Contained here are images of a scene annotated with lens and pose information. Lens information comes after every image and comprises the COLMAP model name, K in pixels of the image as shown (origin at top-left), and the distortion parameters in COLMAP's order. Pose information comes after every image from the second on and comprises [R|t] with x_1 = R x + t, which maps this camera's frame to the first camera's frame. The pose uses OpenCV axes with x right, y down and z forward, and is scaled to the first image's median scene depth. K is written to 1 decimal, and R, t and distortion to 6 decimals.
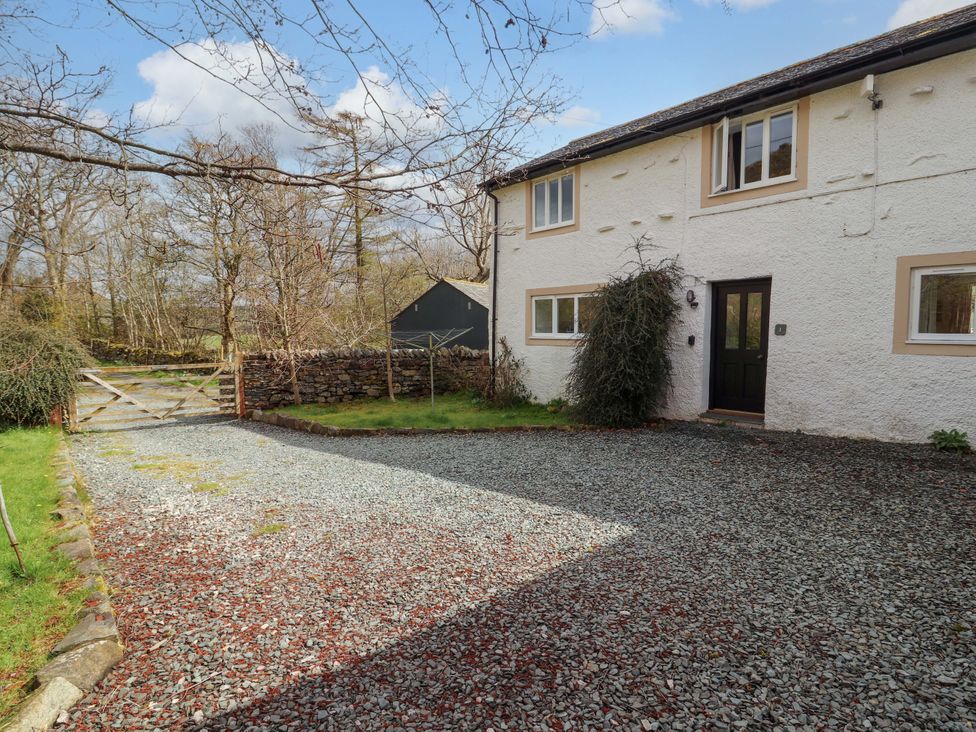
lens RADIAL K [[513.2, 0, 493.3], [0, 513.2, 354.4], [0, 0, 1]] dist [-0.001936, -0.012819]
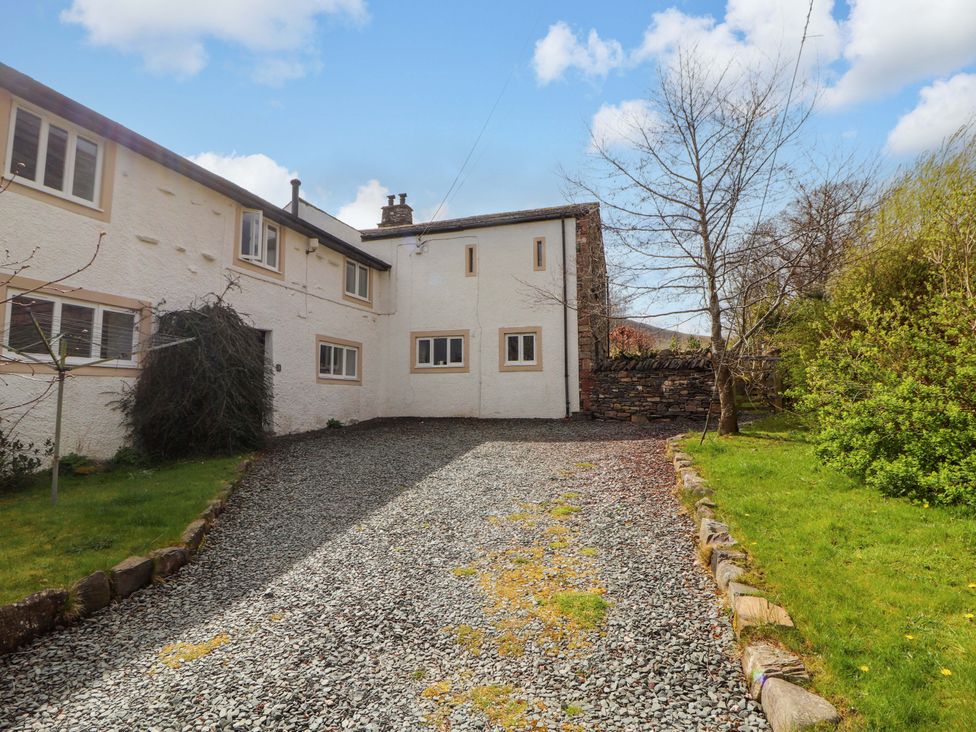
lens RADIAL K [[506.3, 0, 486.5], [0, 506.3, 343.5], [0, 0, 1]] dist [-0.001173, -0.013901]
pose [[-0.539707, 0.091659, 0.836848, -1.027911], [0.045353, 0.995777, -0.079816, 0.026544], [-0.840630, -0.005124, -0.541585, 1.309073]]
